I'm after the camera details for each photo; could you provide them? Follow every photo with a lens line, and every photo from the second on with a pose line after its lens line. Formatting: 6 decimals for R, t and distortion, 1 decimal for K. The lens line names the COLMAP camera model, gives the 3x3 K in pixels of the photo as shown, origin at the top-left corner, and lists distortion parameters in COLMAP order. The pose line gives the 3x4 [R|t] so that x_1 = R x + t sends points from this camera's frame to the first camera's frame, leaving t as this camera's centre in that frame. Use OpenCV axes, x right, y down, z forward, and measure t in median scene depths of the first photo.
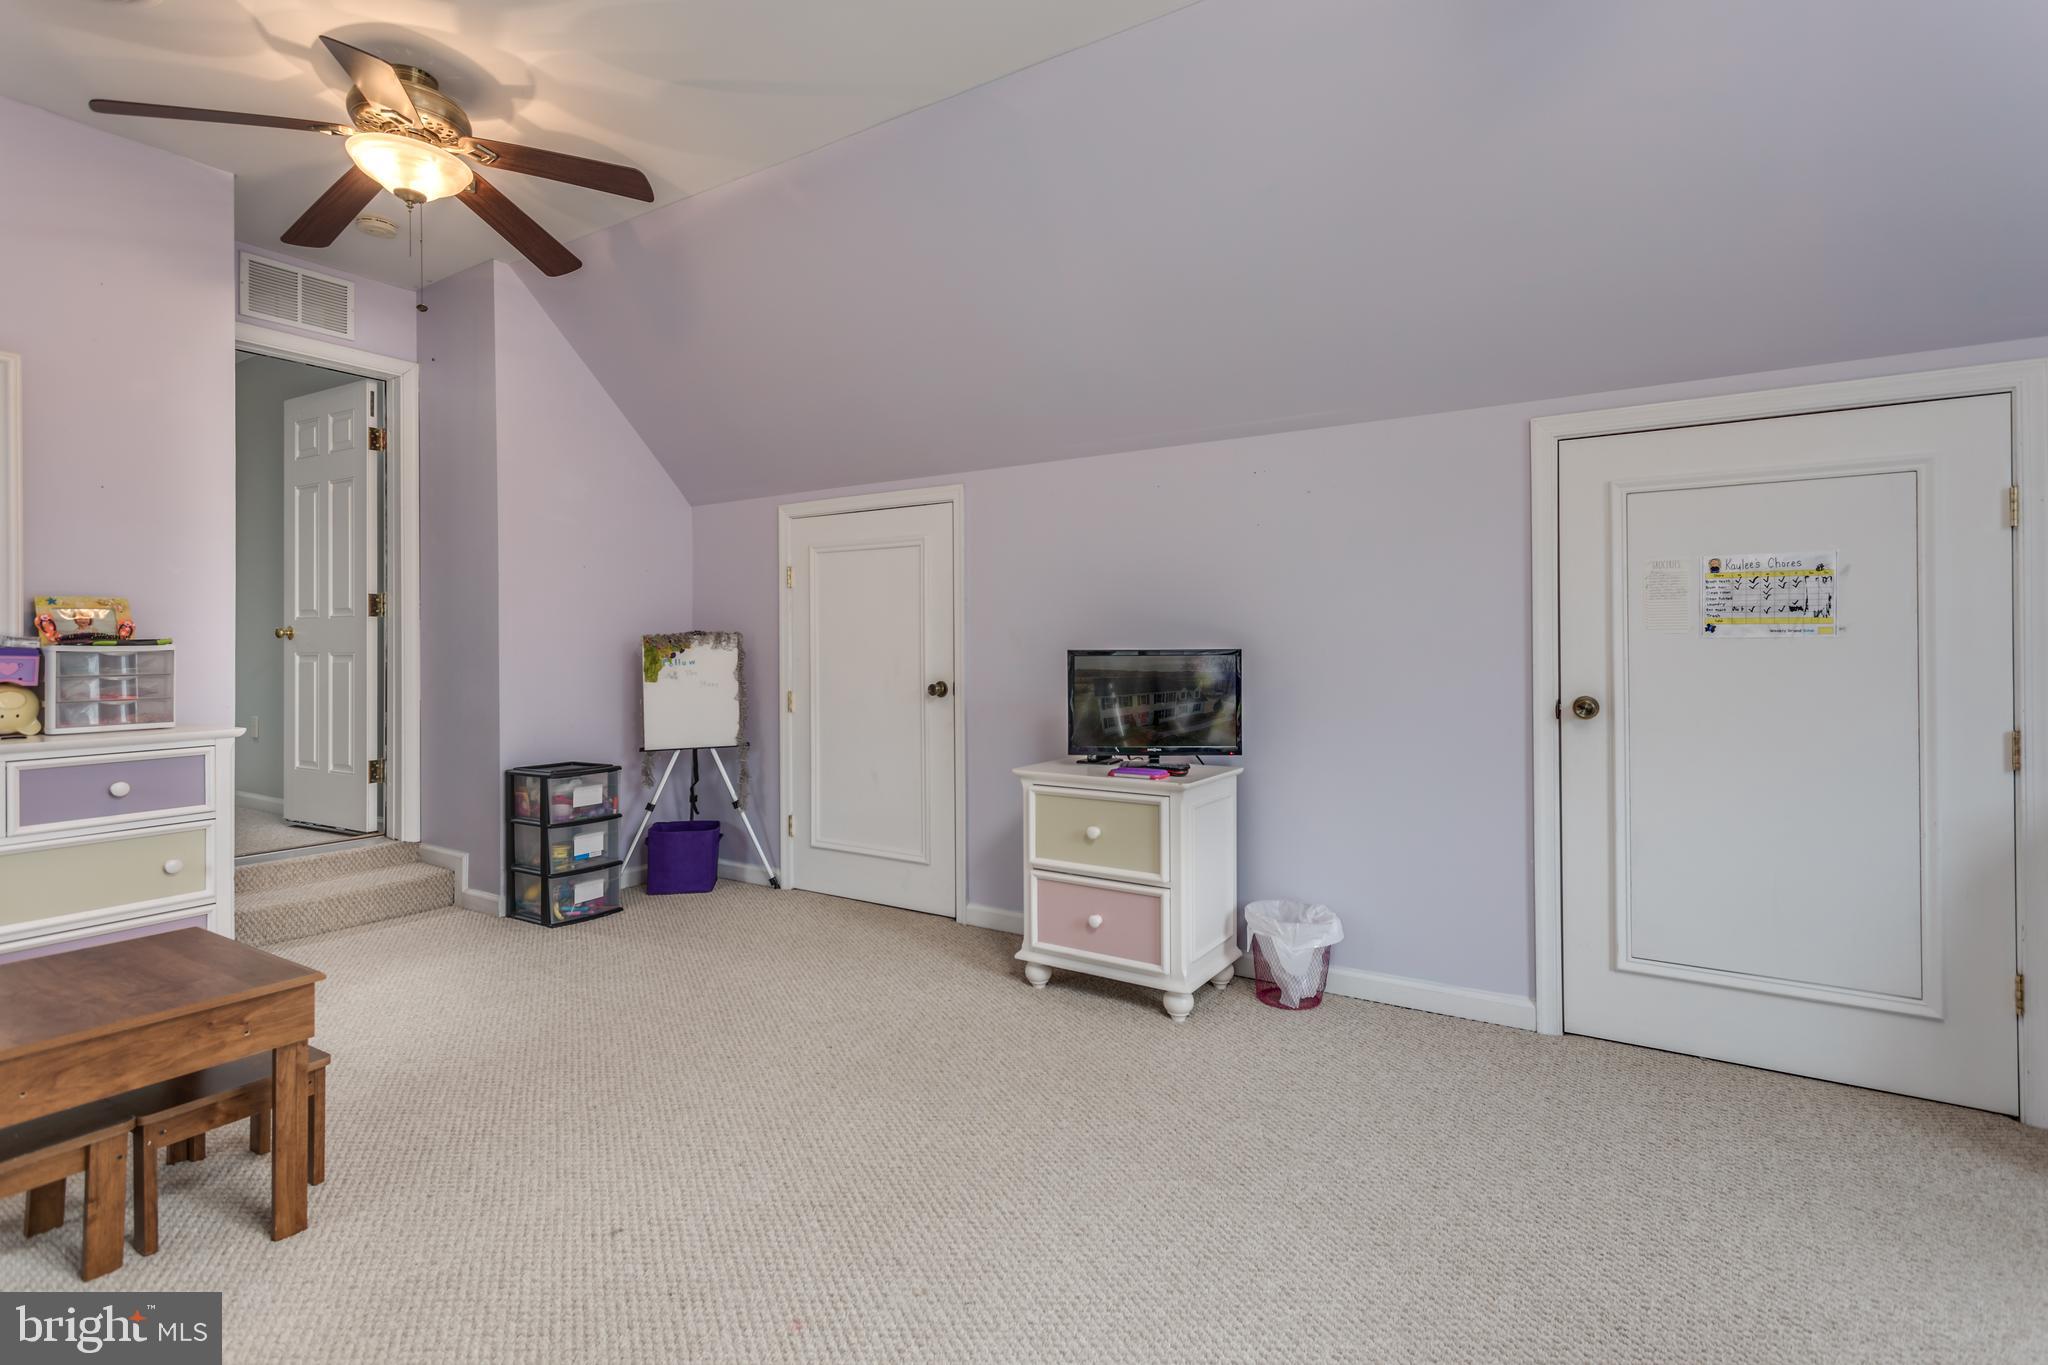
lens RADIAL K [[985.7, 0, 1023.2], [0, 985.7, 641.5], [0, 0, 1]] dist [0.008424, 0.002179]
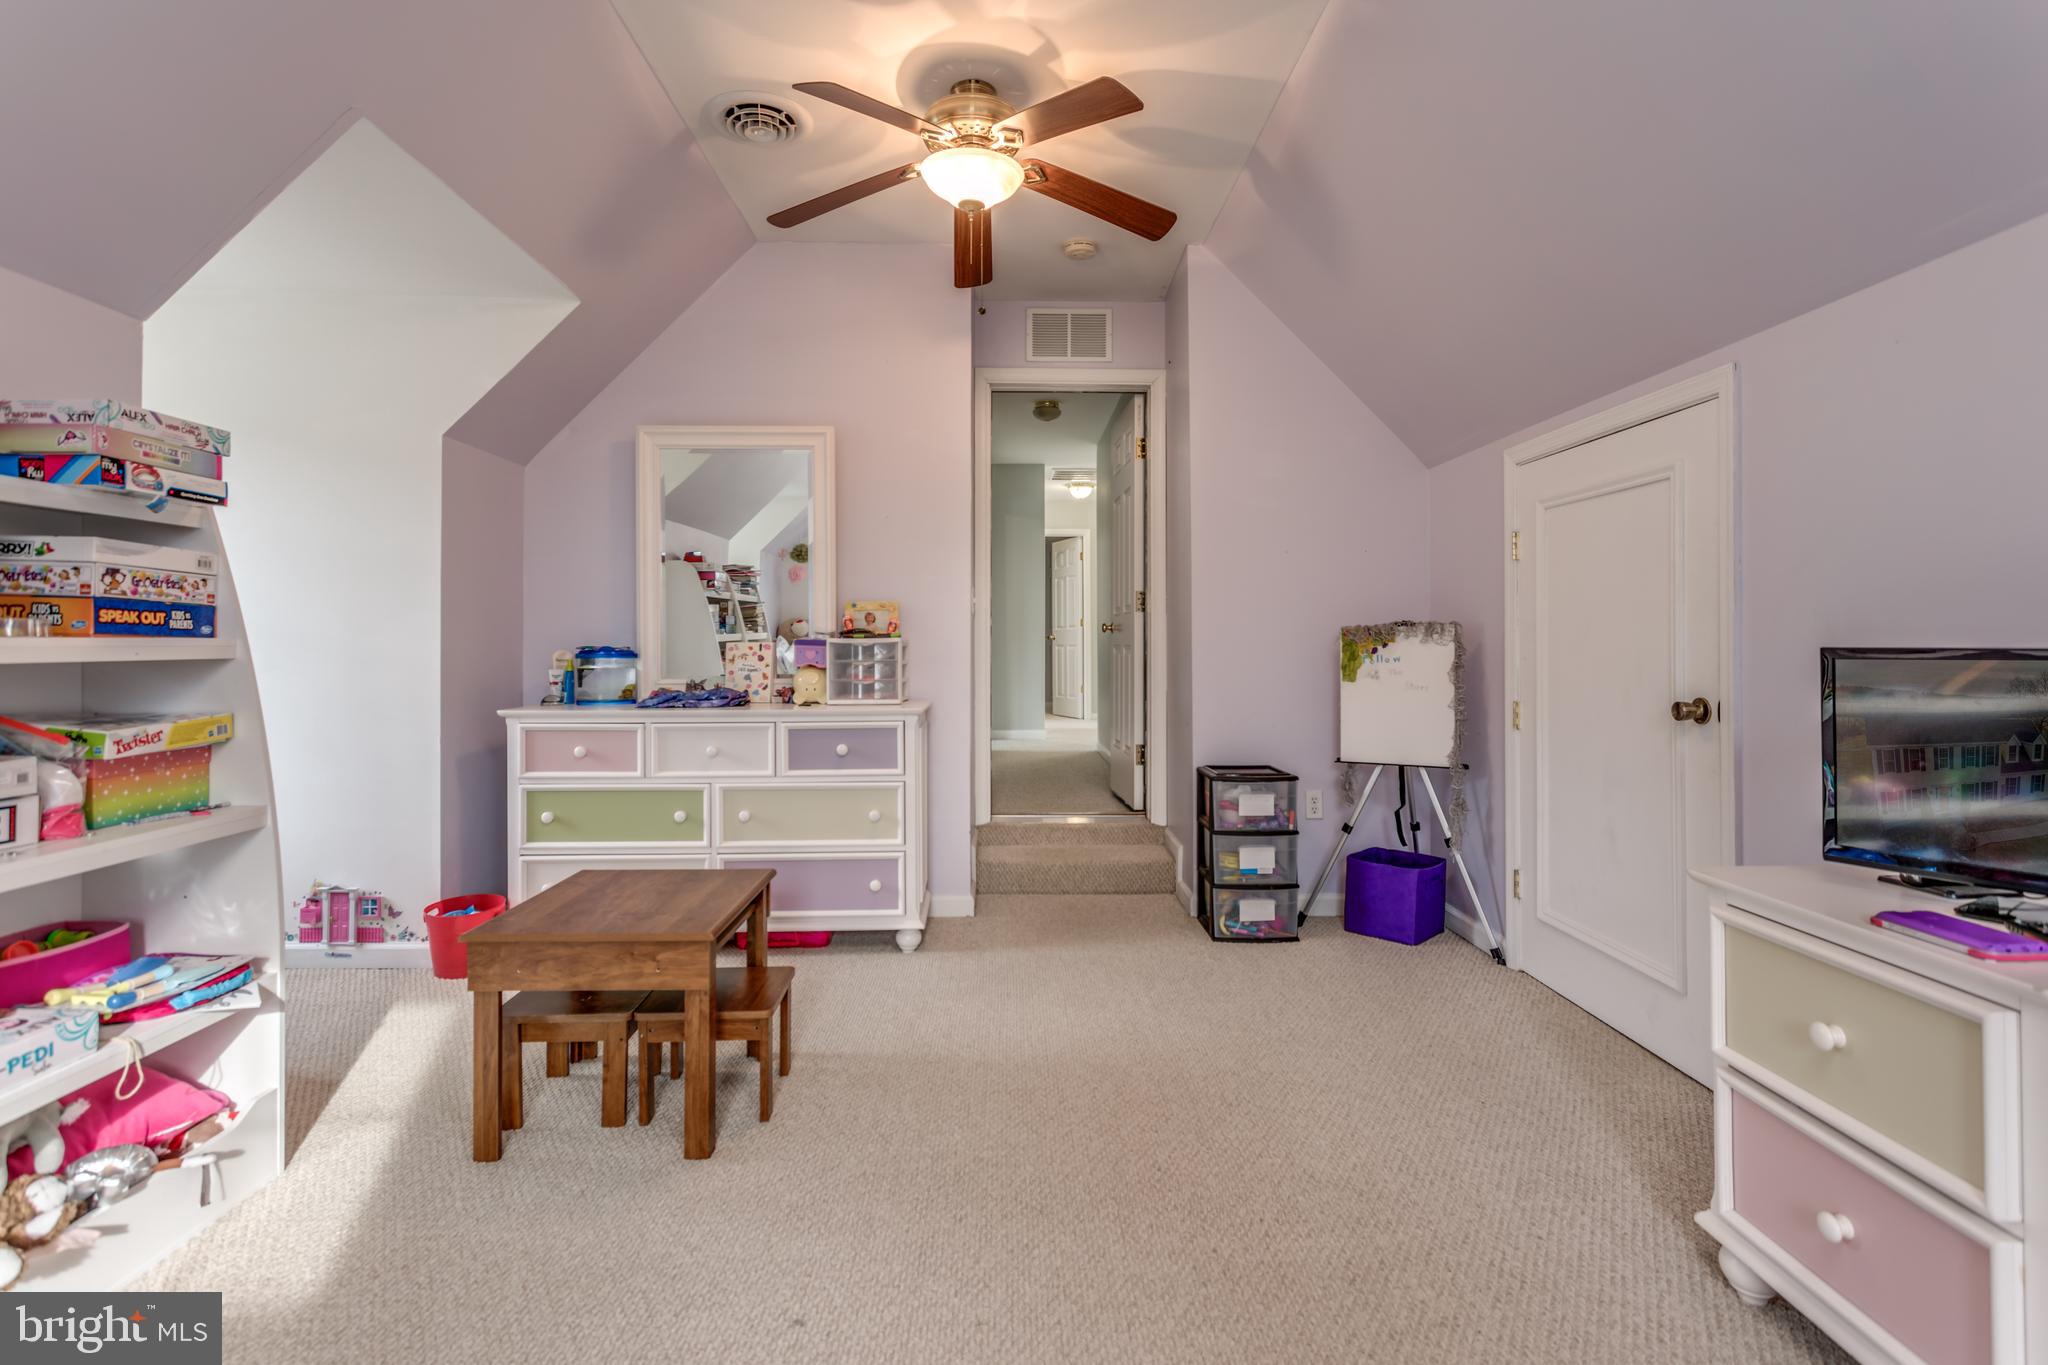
lens RADIAL K [[985.7, 0, 1023.2], [0, 985.7, 641.5], [0, 0, 1]] dist [0.008424, 0.002179]
pose [[0.560647, 0.002687, -0.828050, 0.181299], [0.001788, 0.999988, 0.004455, 0.002171], [0.828053, -0.003978, 0.560636, 0.307793]]
